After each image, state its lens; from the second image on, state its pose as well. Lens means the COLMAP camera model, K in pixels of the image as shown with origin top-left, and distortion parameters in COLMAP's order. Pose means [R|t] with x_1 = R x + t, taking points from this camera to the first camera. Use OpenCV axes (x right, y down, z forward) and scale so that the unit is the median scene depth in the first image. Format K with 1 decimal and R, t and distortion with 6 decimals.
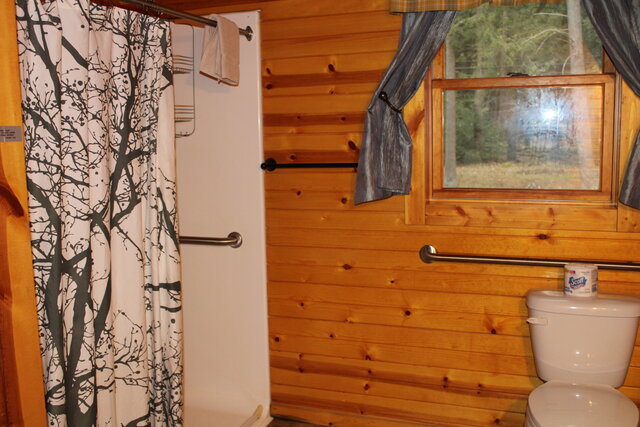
lens RADIAL K [[628.0, 0, 320.0], [0, 628.0, 213.5], [0, 0, 1]] dist [-0.149659, 0.181247]
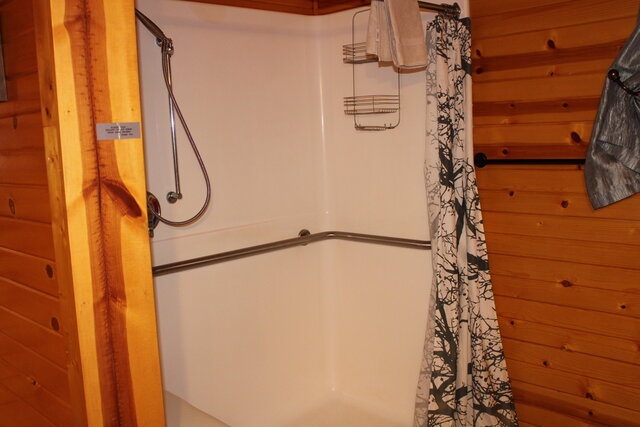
lens RADIAL K [[628.0, 0, 320.0], [0, 628.0, 213.5], [0, 0, 1]] dist [-0.149659, 0.181247]
pose [[0.905032, 0.035306, -0.423876, 0.090525], [-0.030056, 0.999366, 0.019068, -0.013818], [0.424280, -0.004517, 0.905520, 0.123034]]
